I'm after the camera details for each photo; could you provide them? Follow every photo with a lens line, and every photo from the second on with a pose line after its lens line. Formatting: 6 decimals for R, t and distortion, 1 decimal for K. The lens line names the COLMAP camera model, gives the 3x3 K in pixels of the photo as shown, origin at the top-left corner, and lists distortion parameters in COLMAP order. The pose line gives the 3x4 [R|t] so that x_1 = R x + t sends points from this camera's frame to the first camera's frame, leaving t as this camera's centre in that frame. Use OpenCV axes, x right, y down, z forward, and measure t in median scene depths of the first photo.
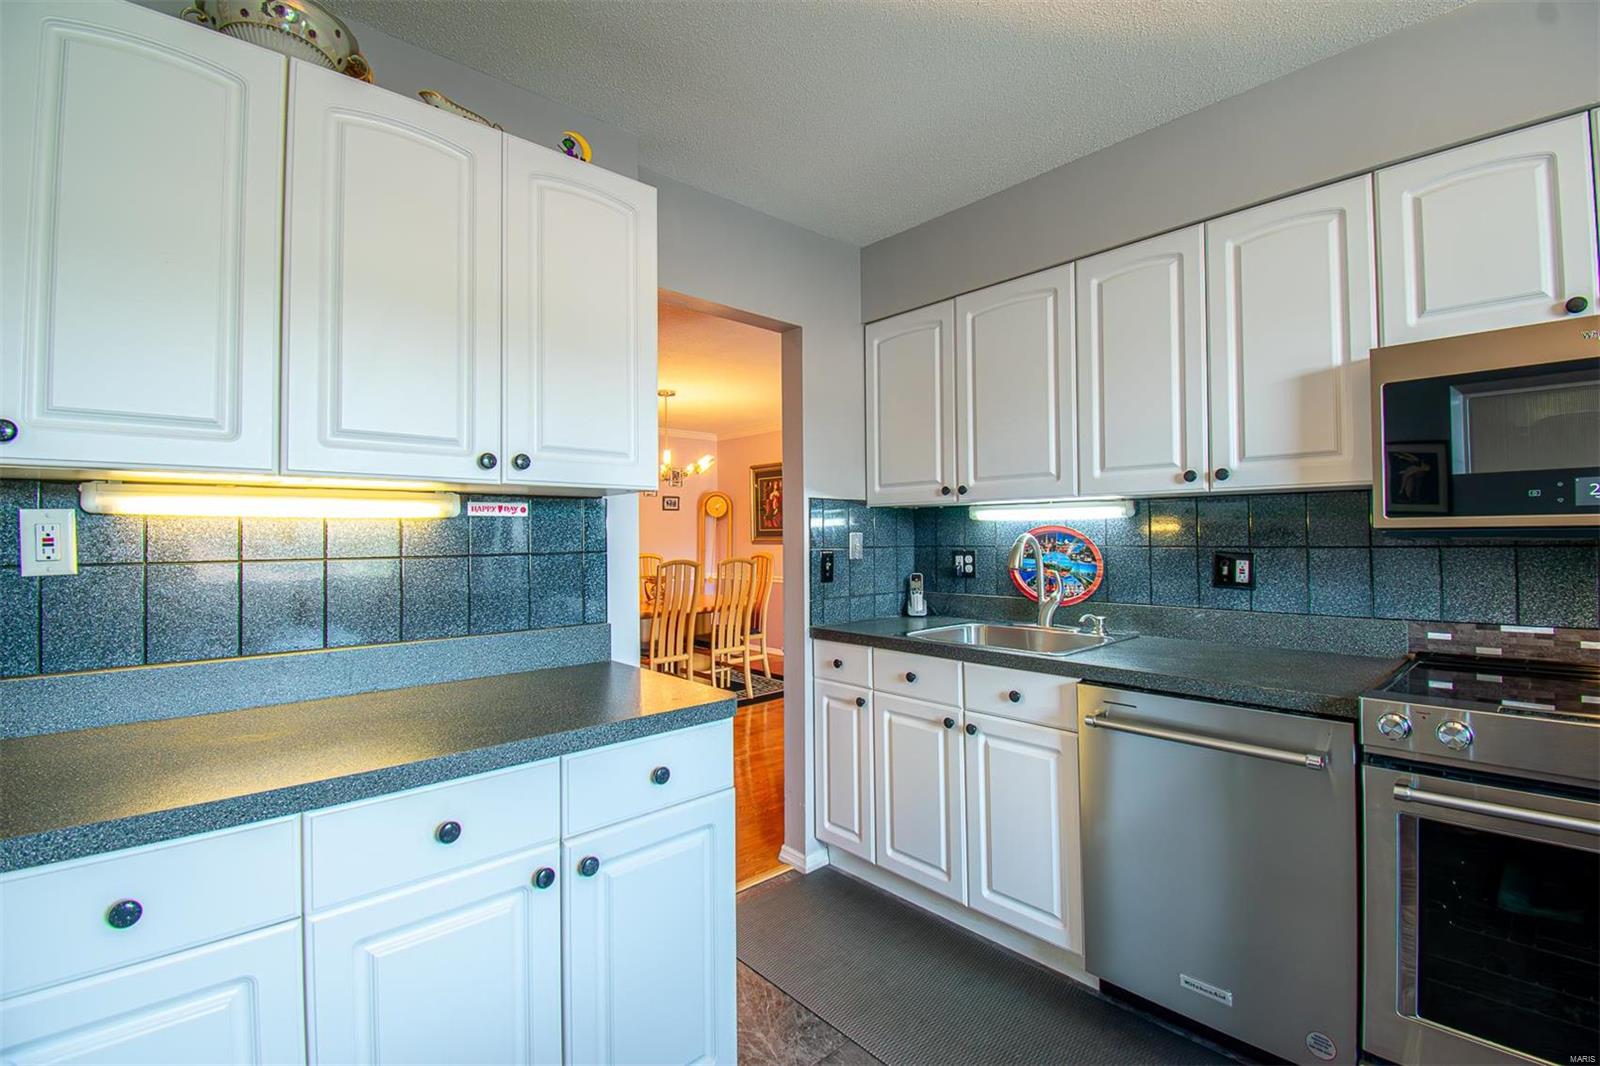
lens RADIAL K [[711.4, 0, 800.7], [0, 711.4, 520.9], [0, 0, 1]] dist [0.024383, -0.027364]
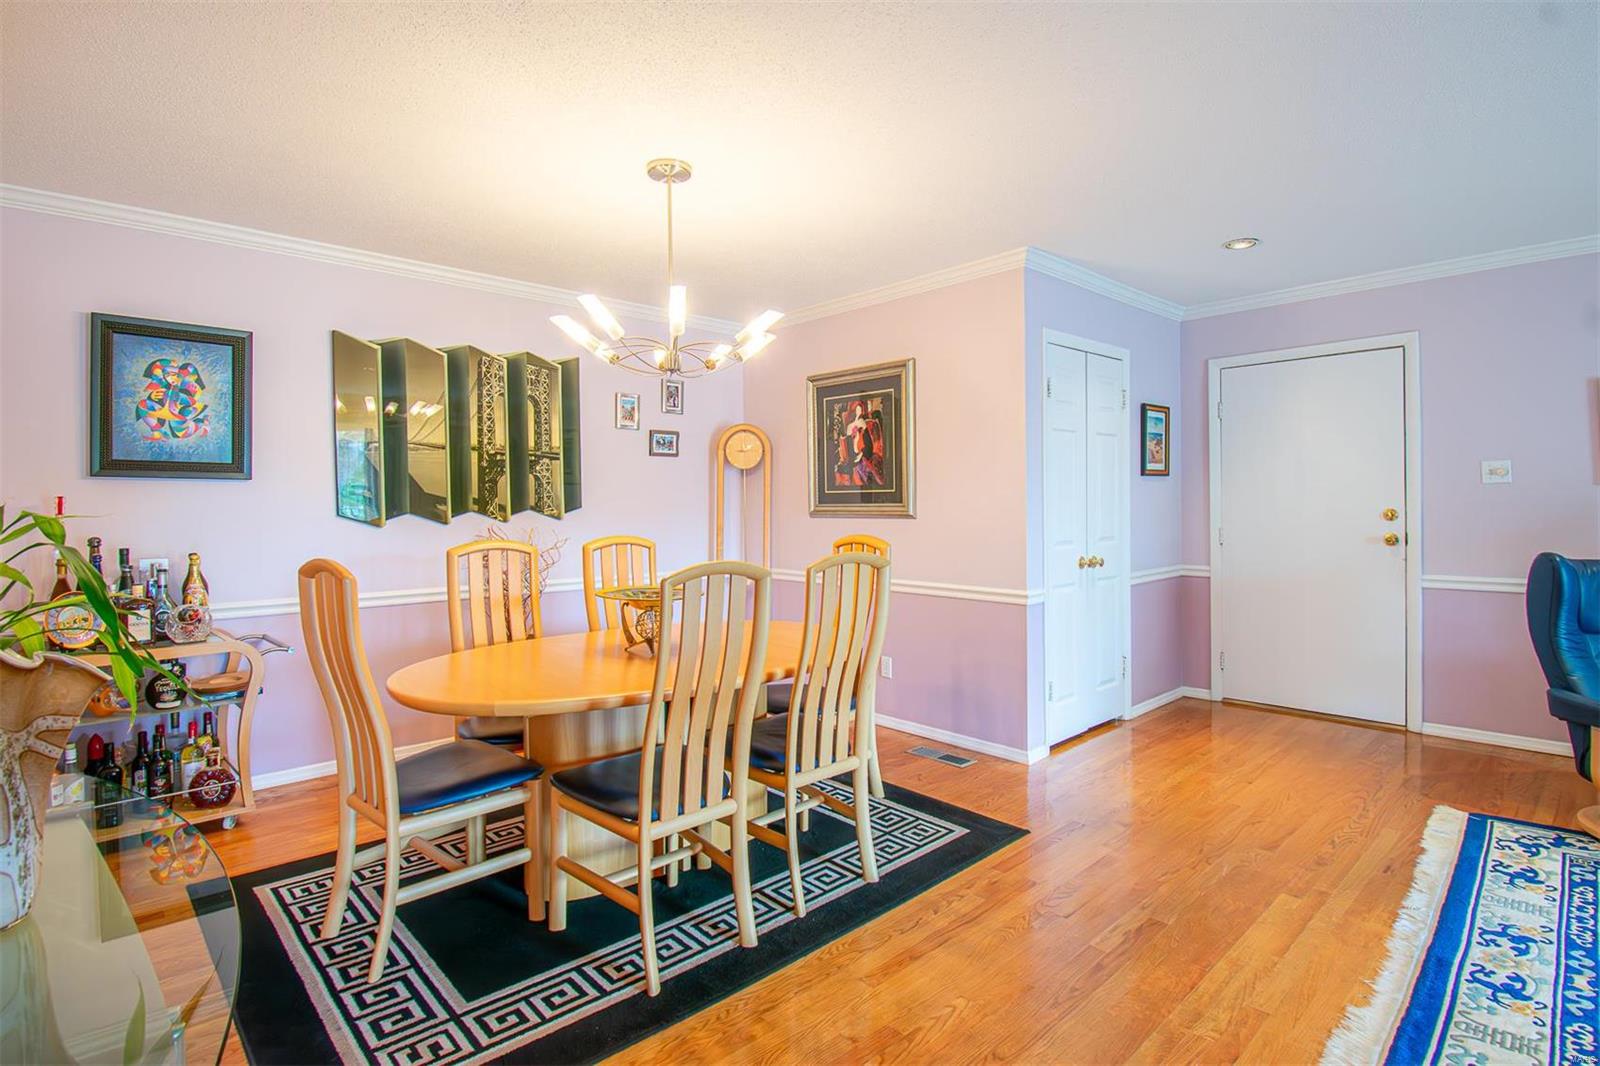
lens RADIAL K [[795.0, 0, 795.8], [0, 795.0, 511.3], [0, 0, 1]] dist [-0.017150, 0.000174]
pose [[0.999921, 0.005057, 0.011479, -0.266482], [-0.005375, 0.999598, 0.027842, 0.033502], [-0.011334, -0.027901, 0.999546, 1.159238]]
